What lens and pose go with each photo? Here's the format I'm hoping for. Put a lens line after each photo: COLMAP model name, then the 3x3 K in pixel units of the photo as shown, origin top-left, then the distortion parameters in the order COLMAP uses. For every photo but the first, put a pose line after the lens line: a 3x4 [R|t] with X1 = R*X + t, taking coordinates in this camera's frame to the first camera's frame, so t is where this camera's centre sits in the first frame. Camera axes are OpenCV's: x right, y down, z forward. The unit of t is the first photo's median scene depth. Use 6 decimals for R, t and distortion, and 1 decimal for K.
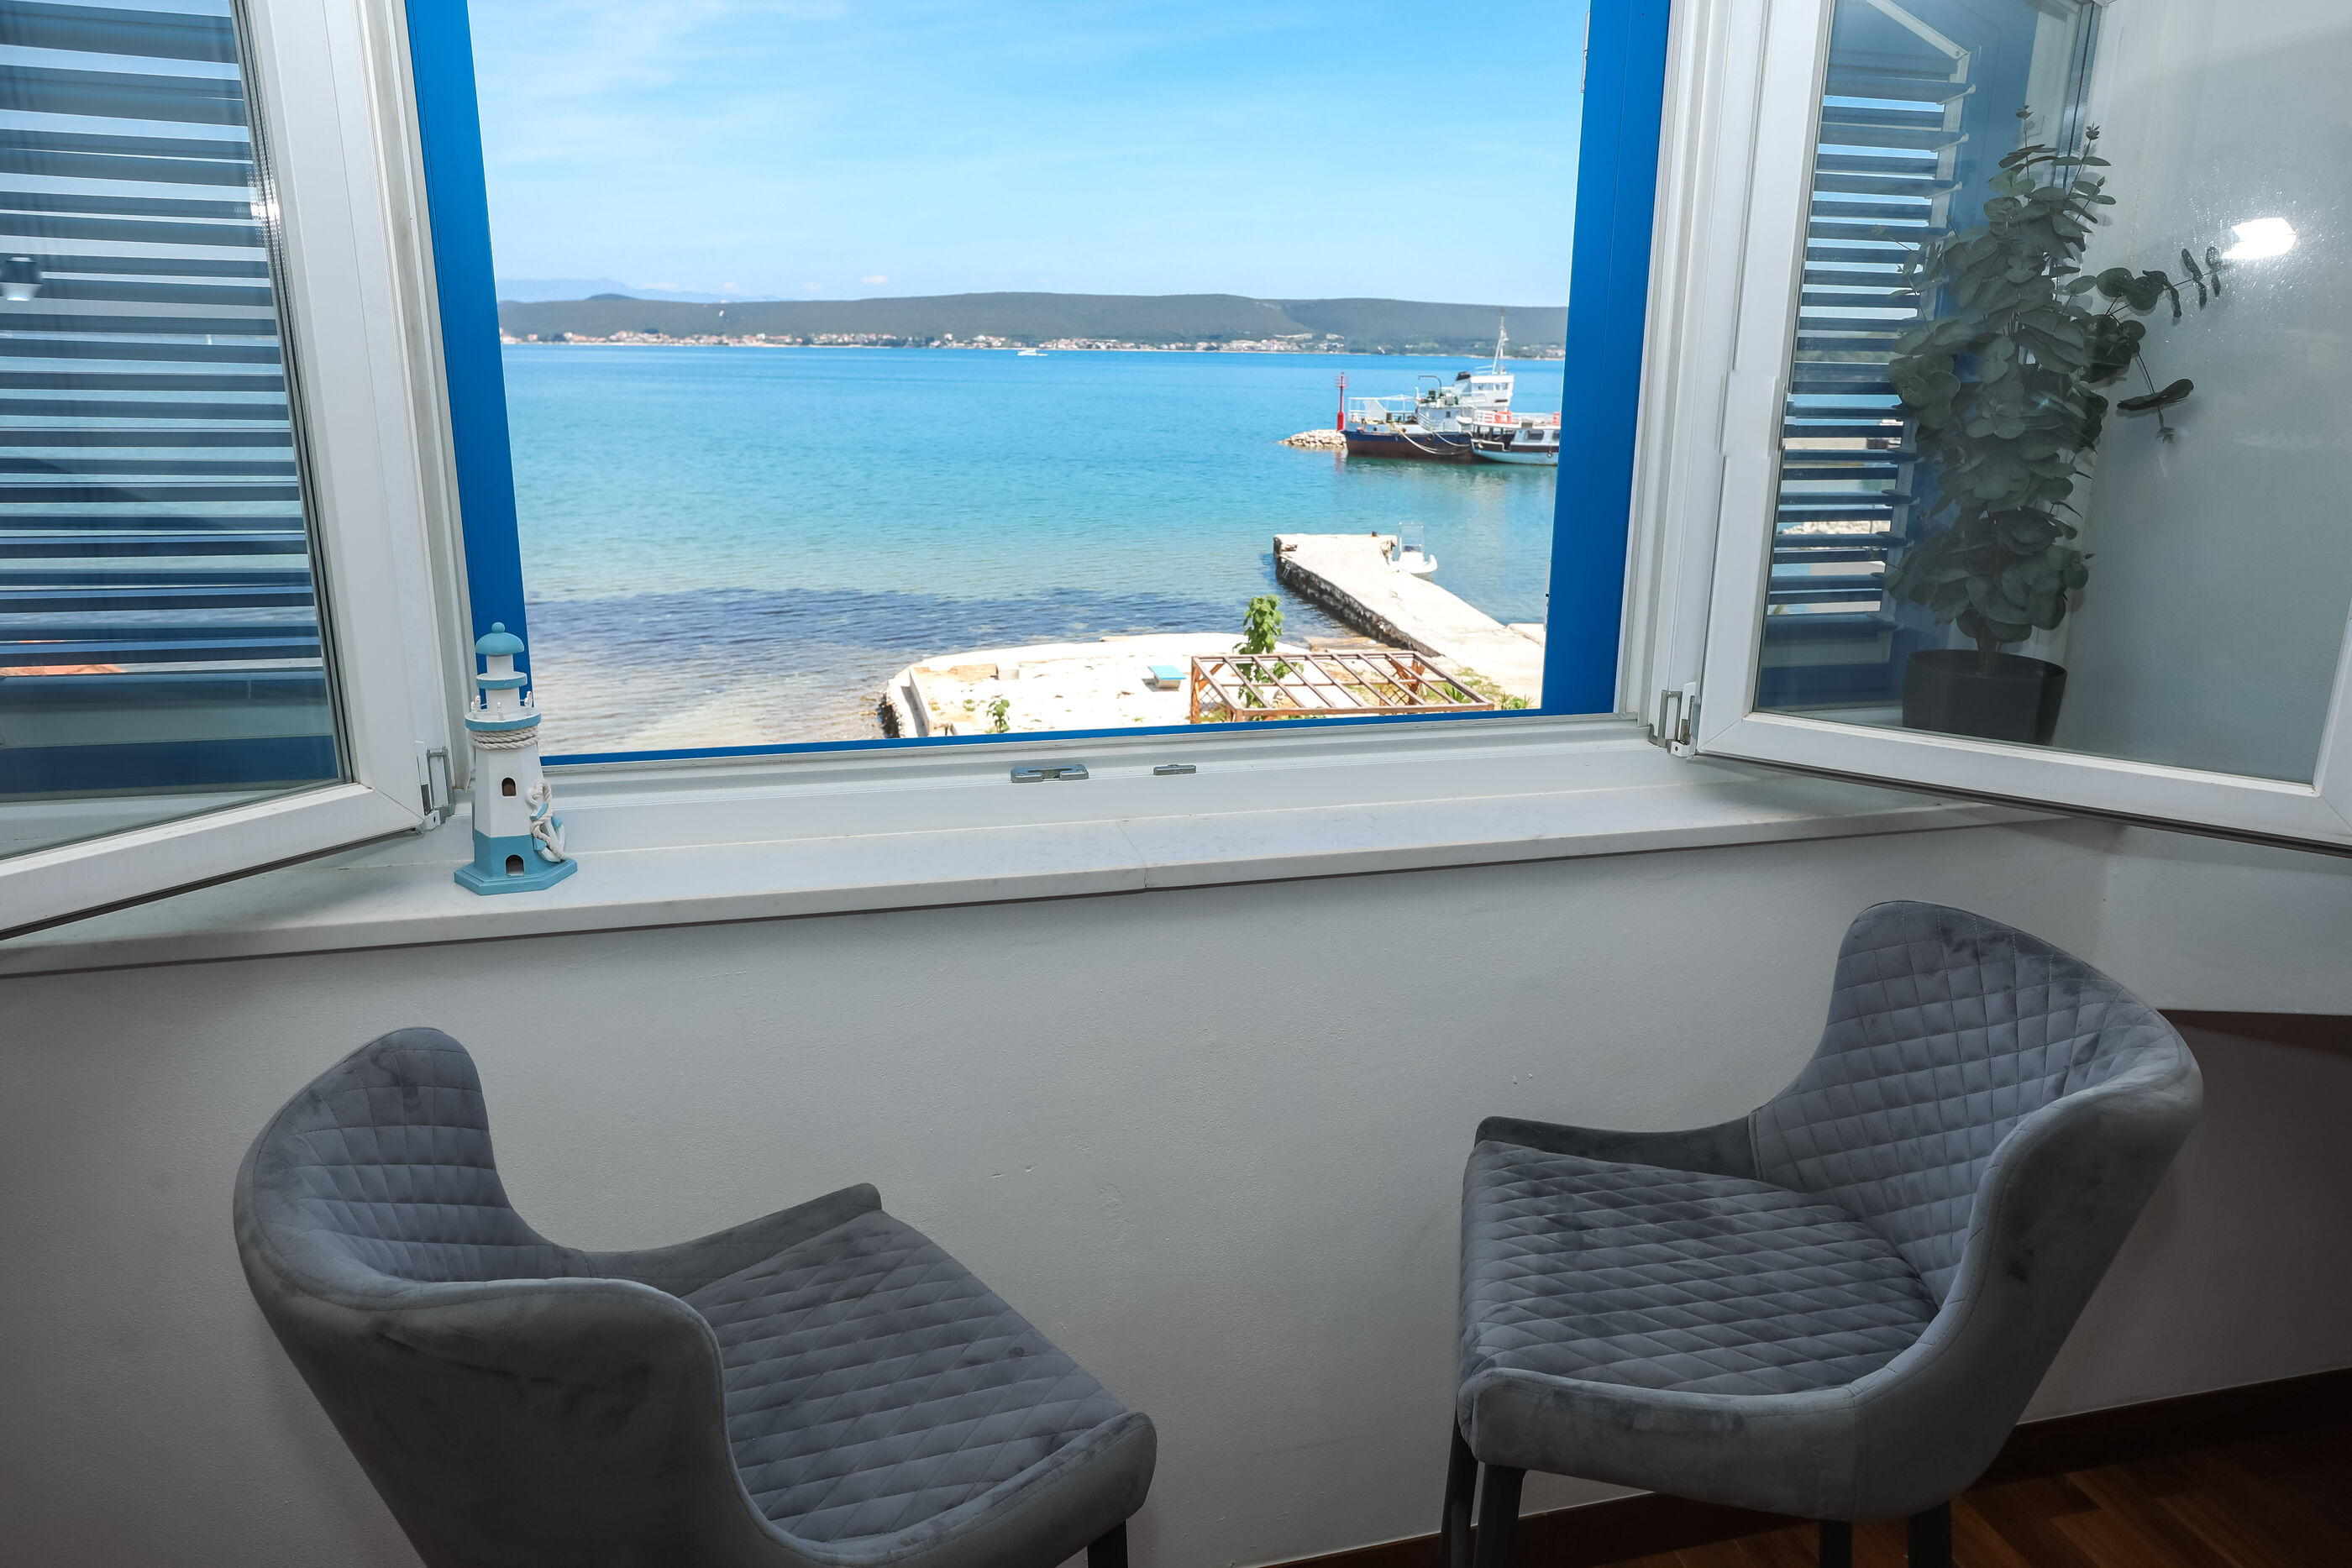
lens RADIAL K [[1551.3, 0, 1168.7], [0, 1551.3, 781.4], [0, 0, 1]] dist [-0.002851, 0.000530]
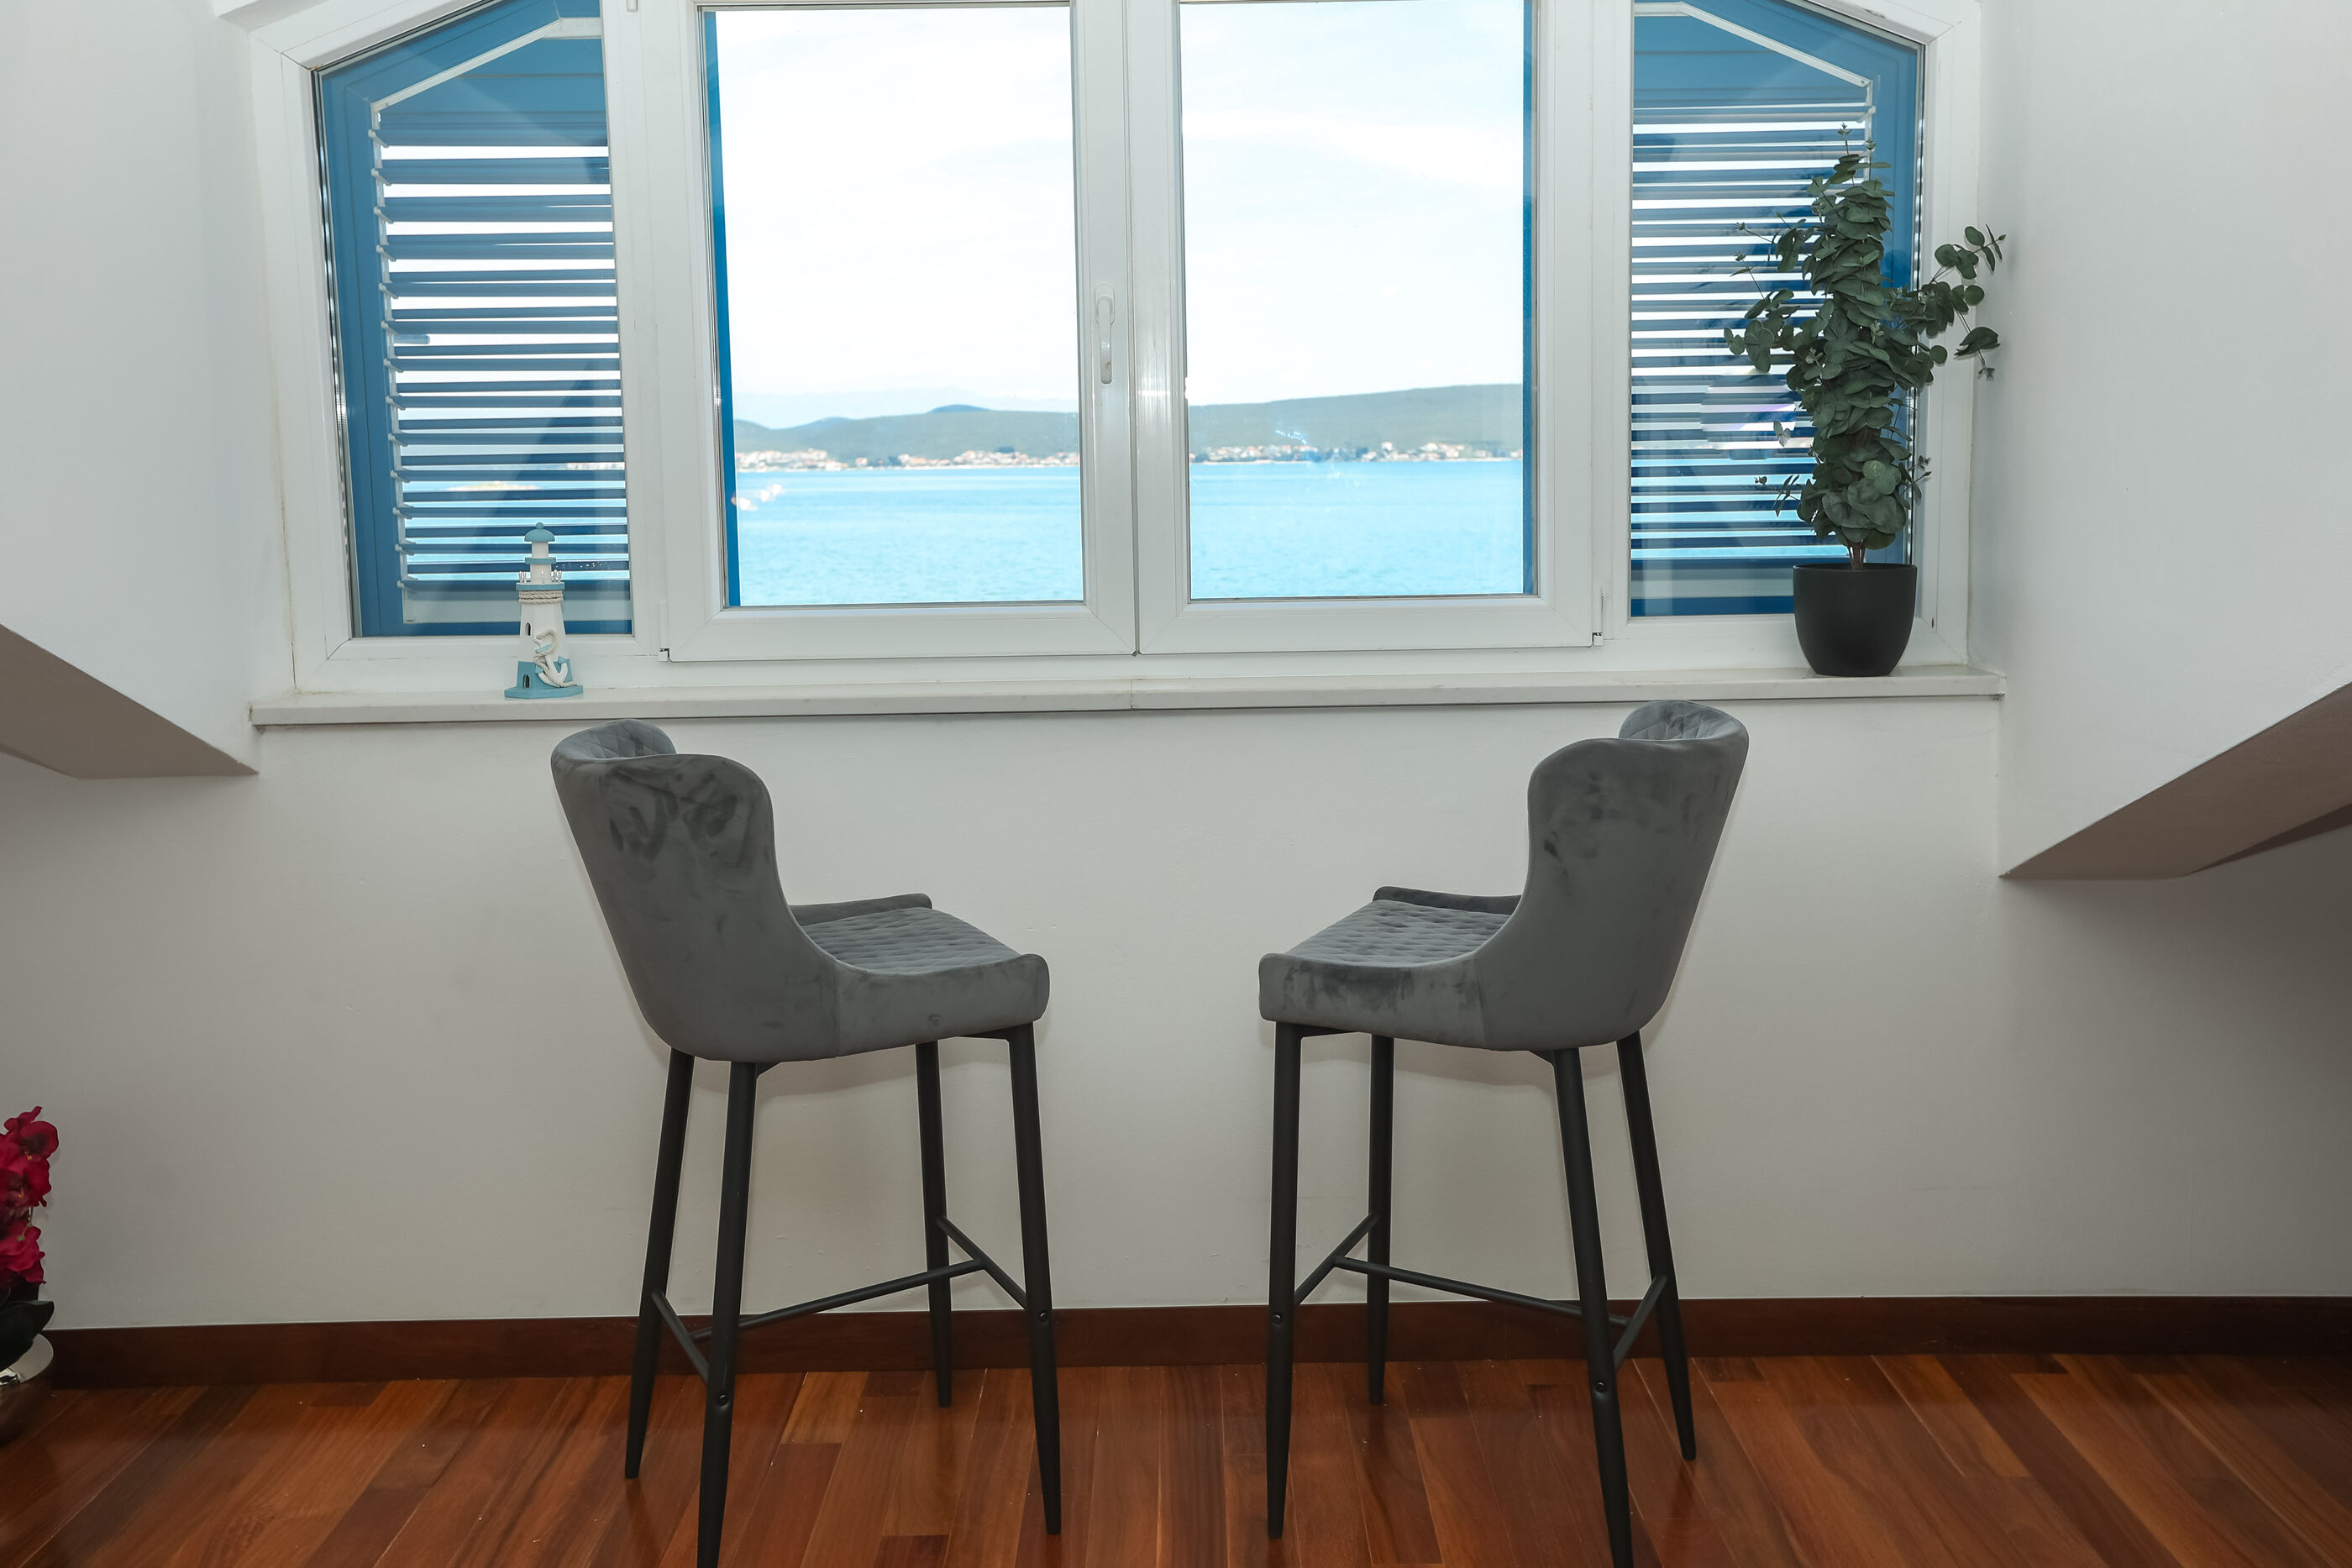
lens RADIAL K [[2146.7, 0, 1175.5], [0, 2146.7, 799.1], [0, 0, 1]] dist [0.082639, 0.000000]
pose [[0.972766, 0.010676, -0.231542, 0.461466], [-0.037478, 0.993039, -0.111669, 0.356185], [0.228738, 0.117305, 0.966395, -0.836945]]
